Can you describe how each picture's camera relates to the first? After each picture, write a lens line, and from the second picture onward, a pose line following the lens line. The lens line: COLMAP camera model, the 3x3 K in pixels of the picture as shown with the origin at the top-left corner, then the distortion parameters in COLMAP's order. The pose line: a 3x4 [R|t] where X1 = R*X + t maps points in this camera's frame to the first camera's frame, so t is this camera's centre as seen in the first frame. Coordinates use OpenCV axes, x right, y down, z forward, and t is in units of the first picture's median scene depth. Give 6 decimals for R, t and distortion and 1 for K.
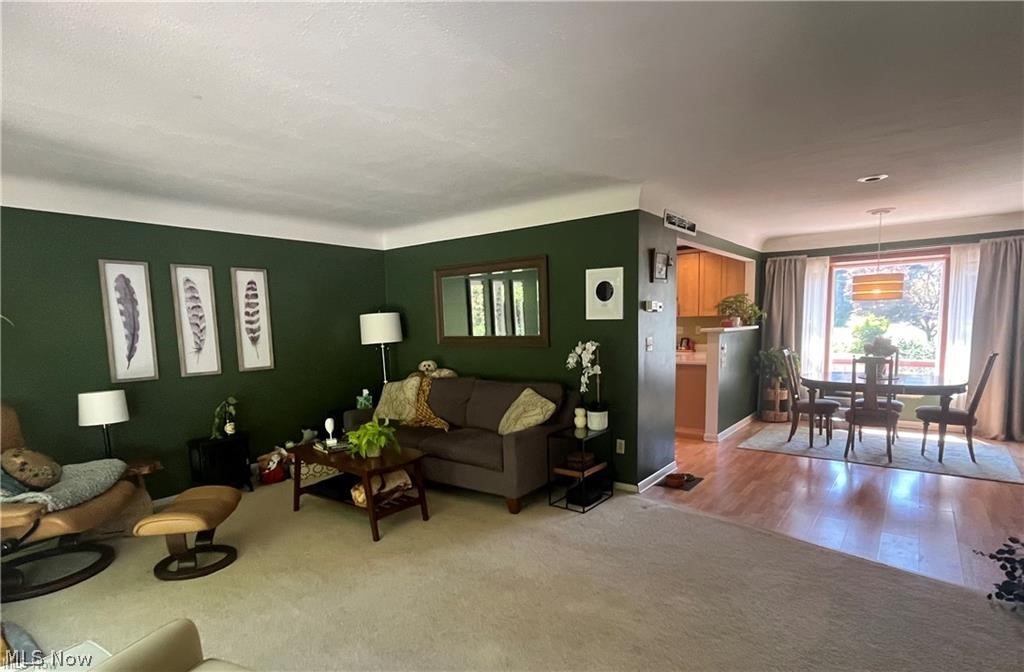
lens RADIAL K [[518.7, 0, 513.9], [0, 518.7, 383.3], [0, 0, 1]] dist [-0.000116, -0.000044]
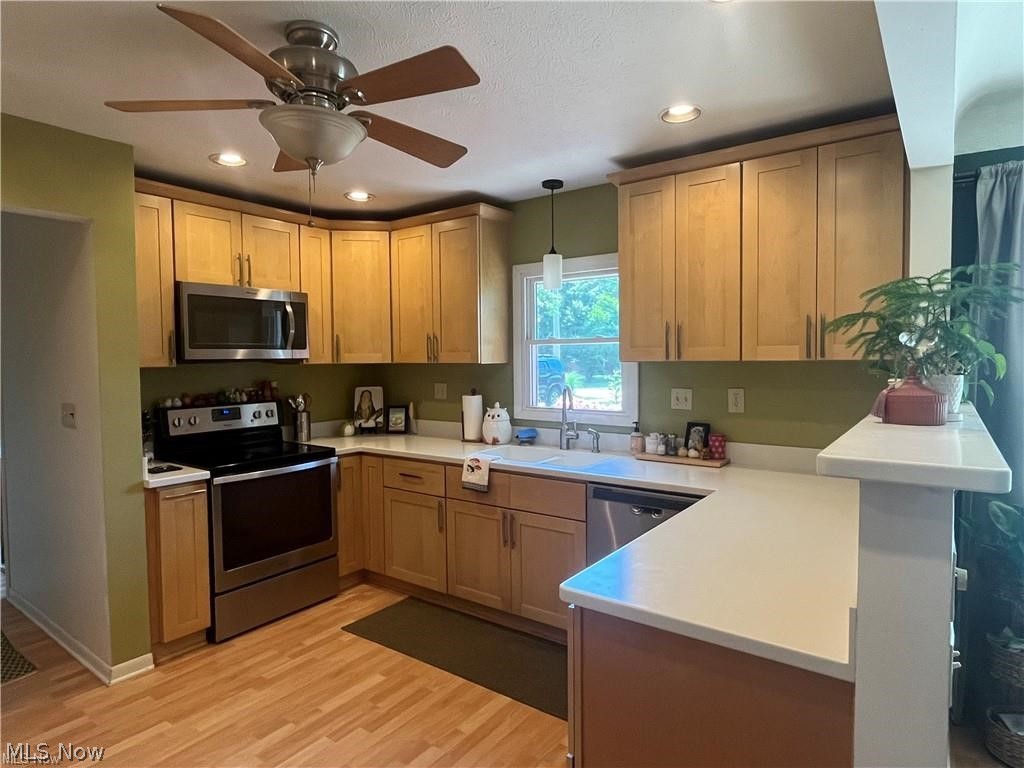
lens RADIAL K [[590.2, 0, 512.0], [0, 590.2, 384.0], [0, 0, 1]] dist [-0.003017, -0.000603]
pose [[0.999507, 0.014735, 0.027740, 0.254311], [-0.012613, 0.997089, -0.075199, -0.106392], [-0.028768, 0.074812, 0.996783, 0.795222]]
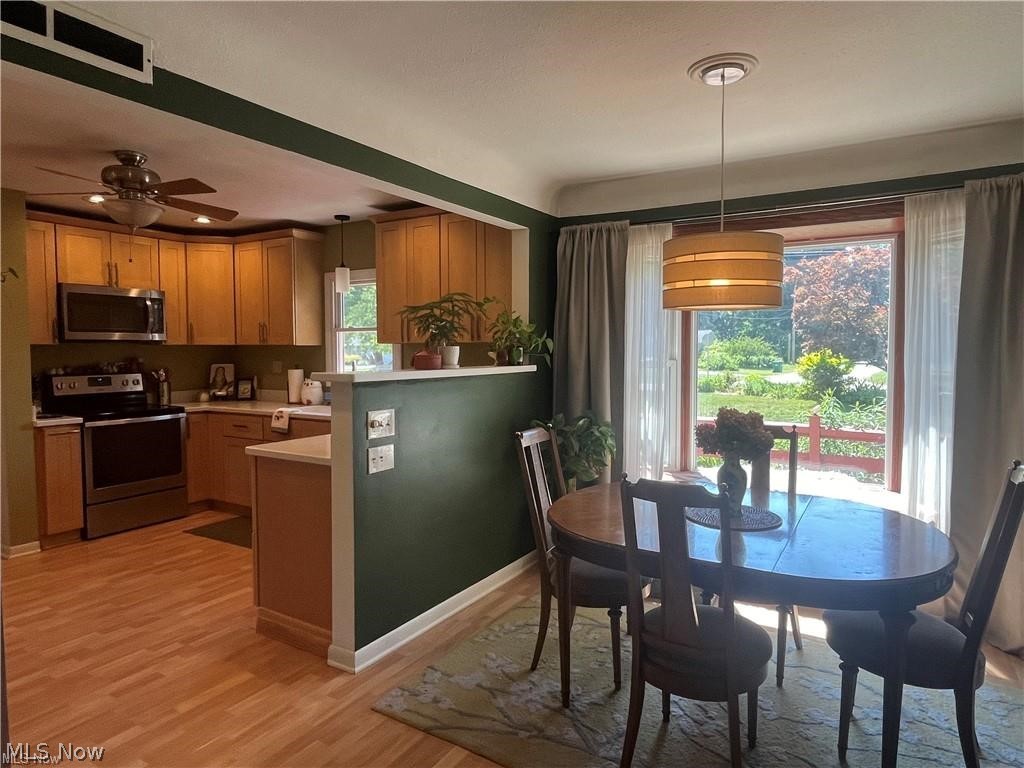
lens RADIAL K [[625.6, 0, 509.3], [0, 625.6, 380.8], [0, 0, 1]] dist [-0.003287, 0.000999]
pose [[0.993217, 0.018479, 0.114802, 0.433496], [-0.010553, 0.997543, -0.069264, -0.065704], [-0.115800, 0.067582, 0.990971, 0.502506]]
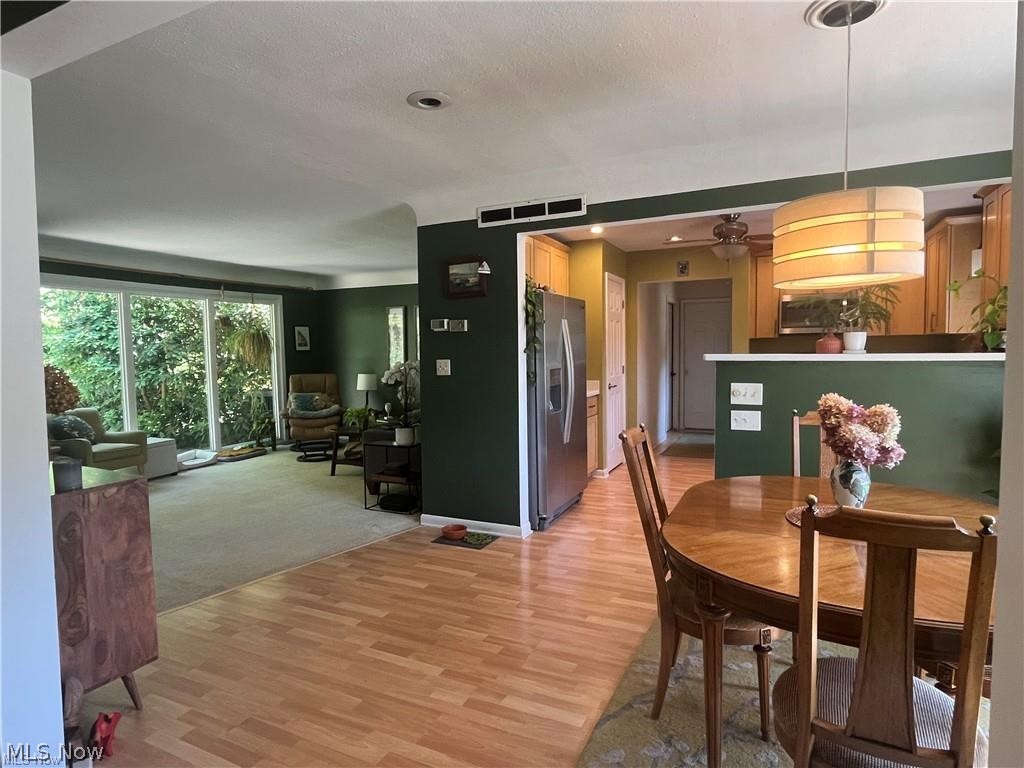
lens RADIAL K [[572.2, 0, 512.0], [0, 572.2, 384.0], [0, 0, 1]] dist [0.000423, 0.000082]
pose [[0.207314, 0.080002, -0.974998, 0.878375], [-0.107774, 0.992452, 0.058518, -0.082090], [0.972320, 0.092948, 0.214371, 0.633783]]
